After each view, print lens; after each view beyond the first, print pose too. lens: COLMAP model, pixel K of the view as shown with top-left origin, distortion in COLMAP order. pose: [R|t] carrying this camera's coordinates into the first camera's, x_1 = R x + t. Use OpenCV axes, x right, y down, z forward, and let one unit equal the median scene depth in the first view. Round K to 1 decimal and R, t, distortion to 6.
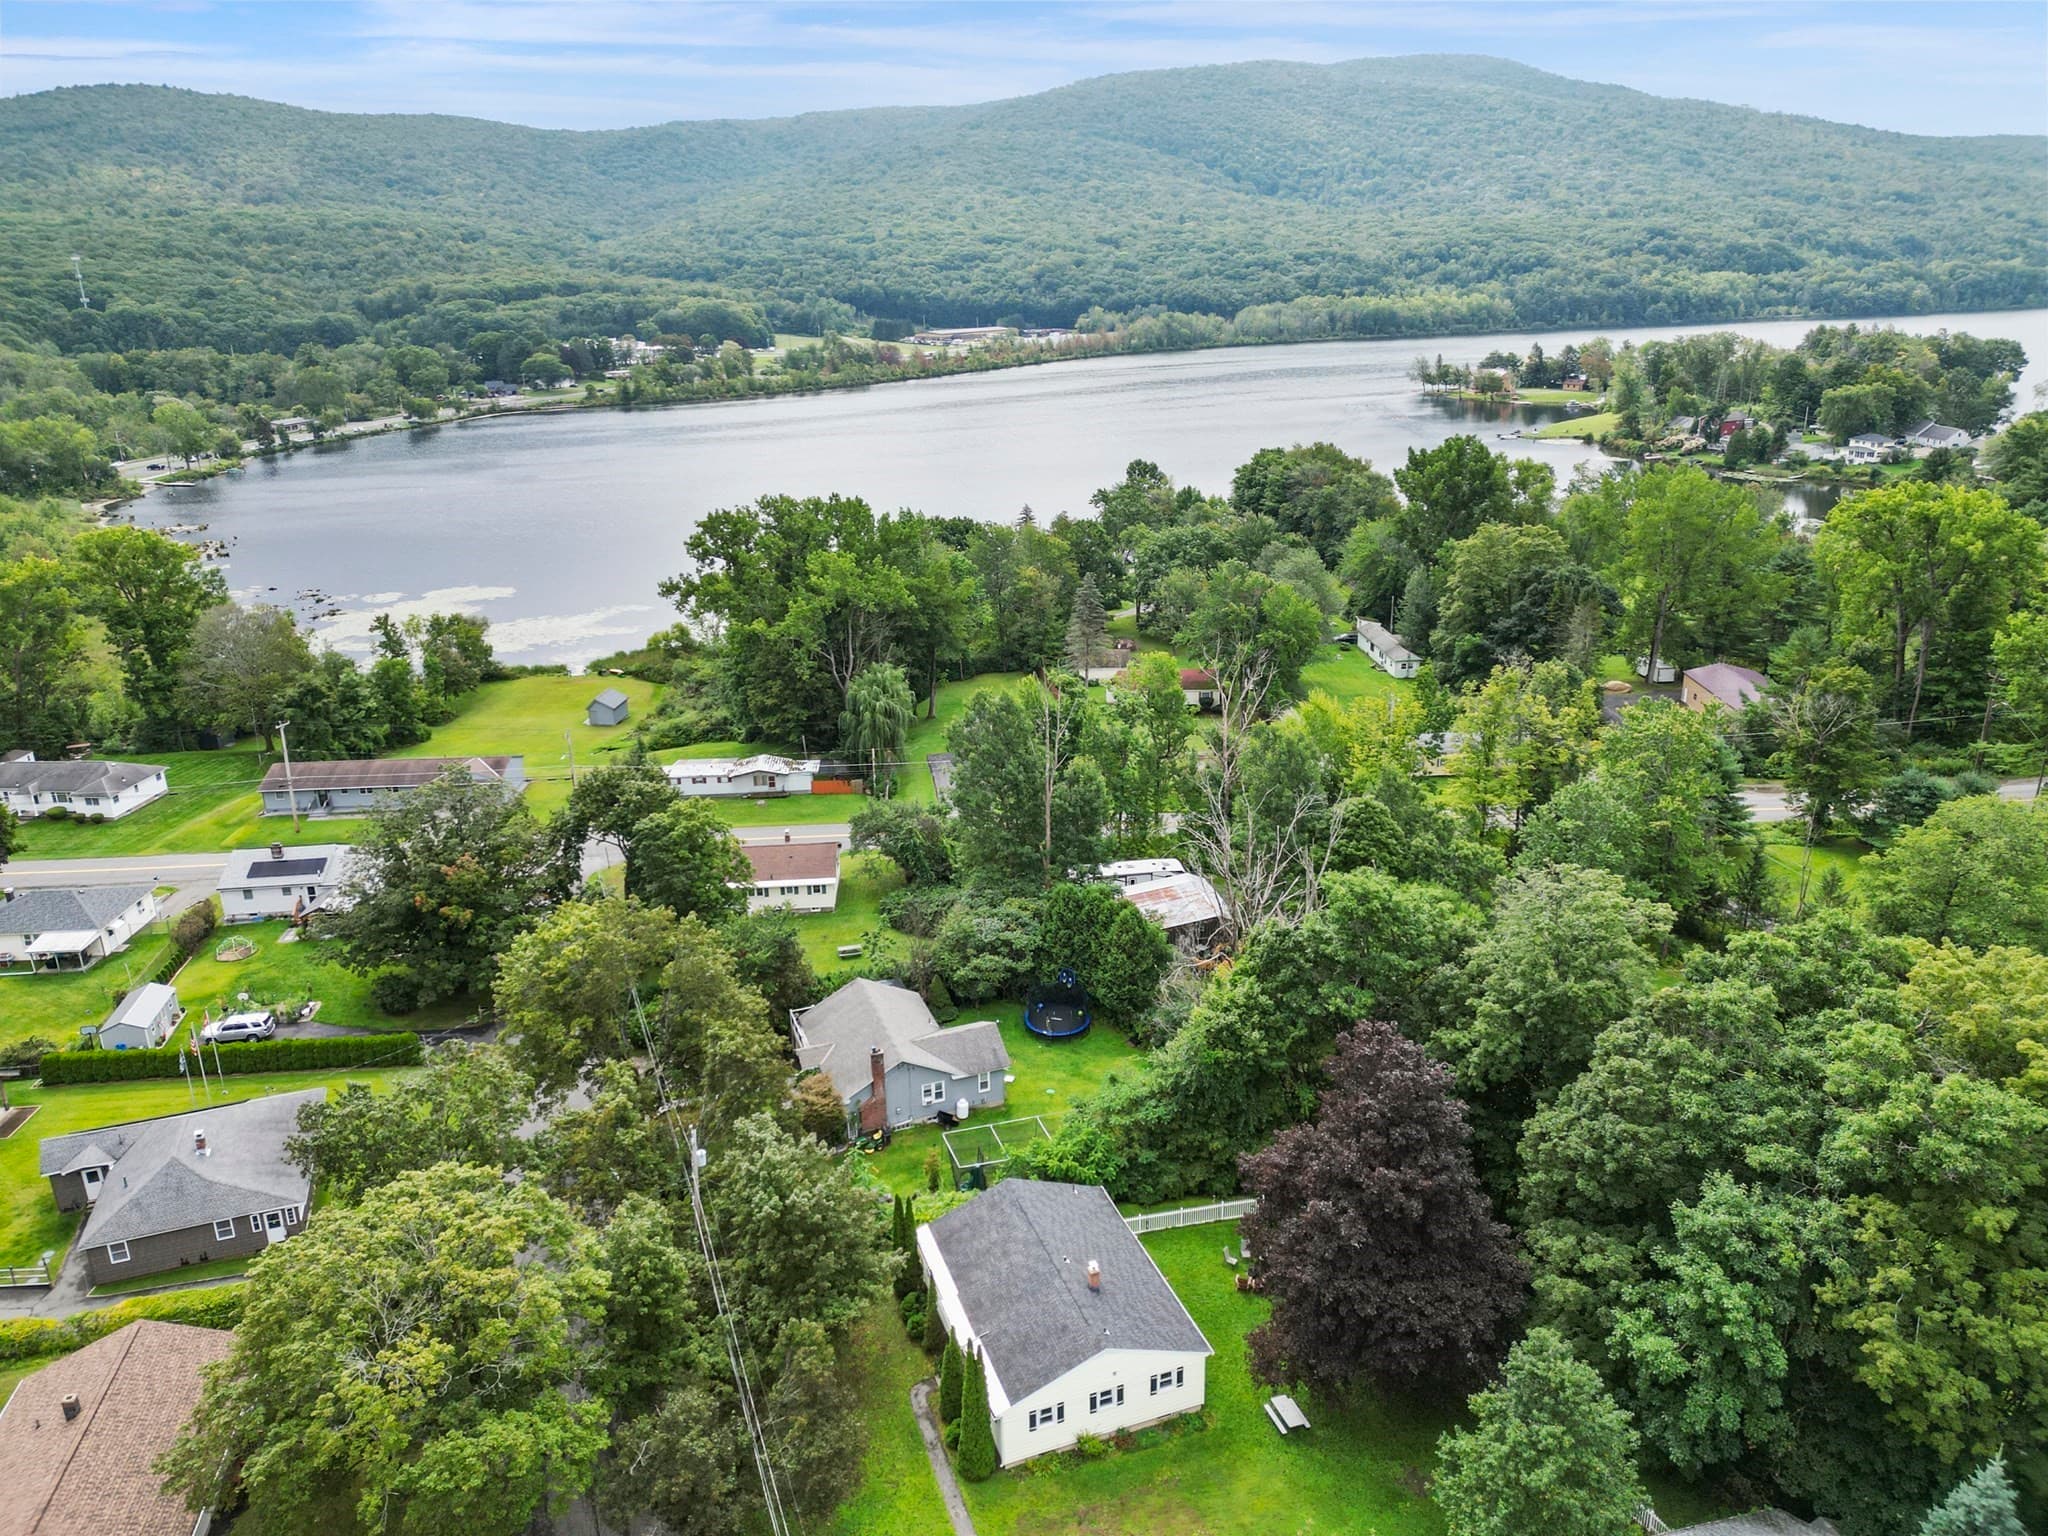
lens RADIAL K [[1419.8, 0, 1074.7], [0, 1419.8, 760.2], [0, 0, 1]] dist [0.100131, -0.112939]
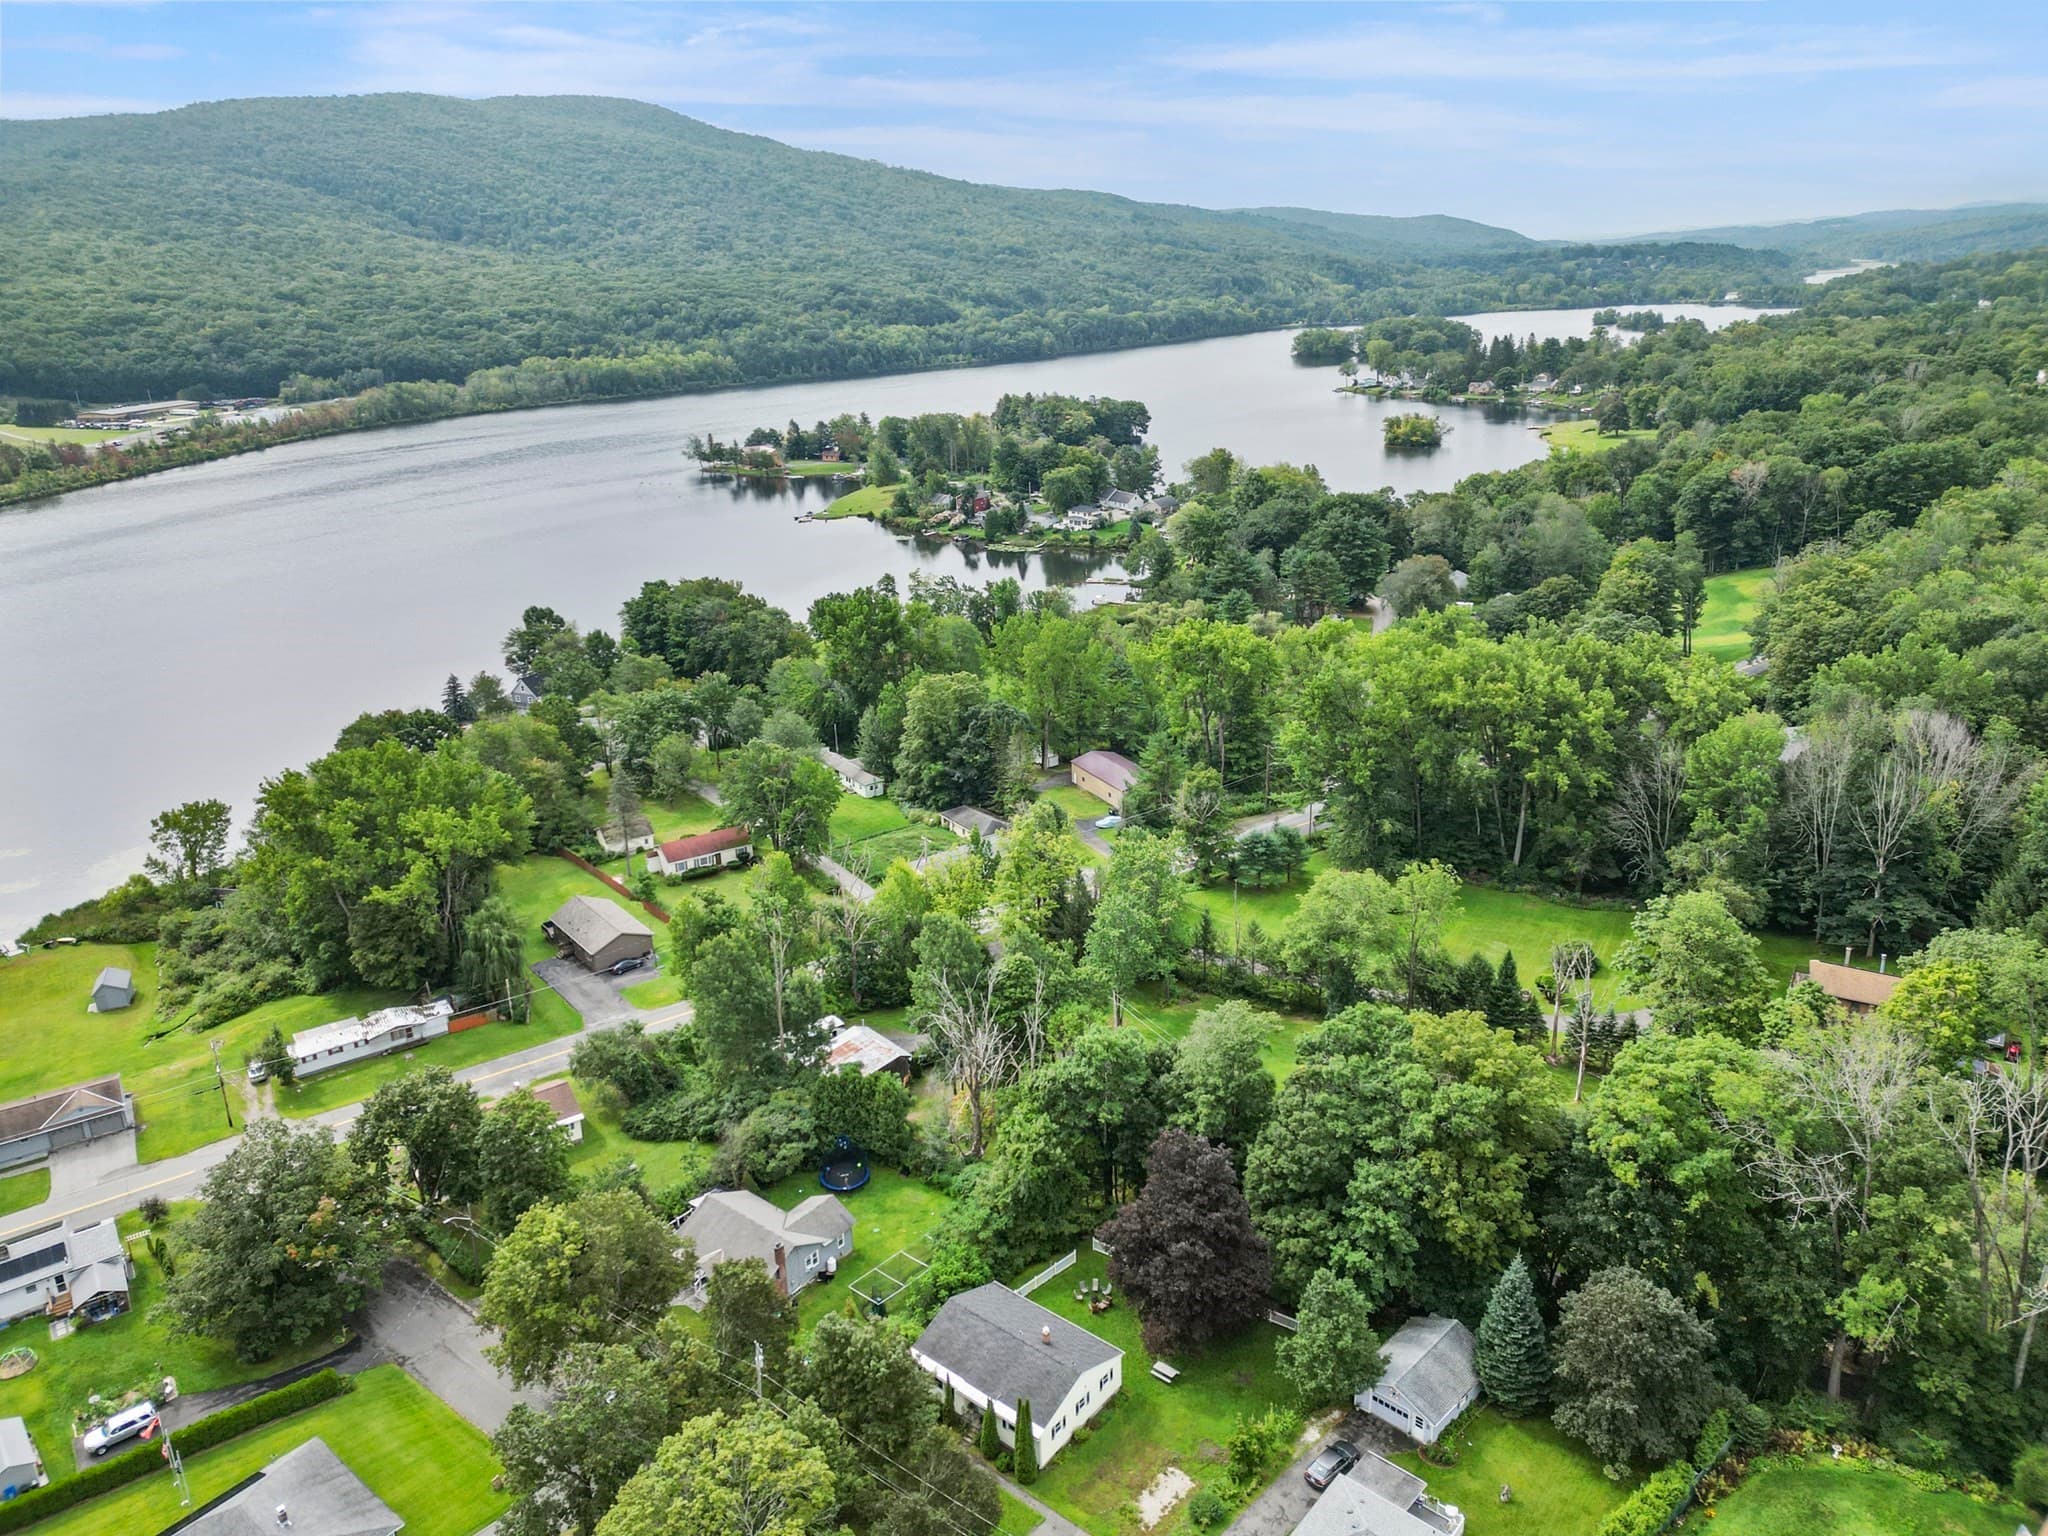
lens RADIAL K [[1419.8, 0, 1074.7], [0, 1419.8, 760.2], [0, 0, 1]] dist [0.100131, -0.112939]
pose [[0.849527, -0.170677, 0.499172, -0.124255], [0.166979, 0.984564, 0.052465, -0.067530], [-0.500421, 0.038781, 0.864913, -0.082644]]
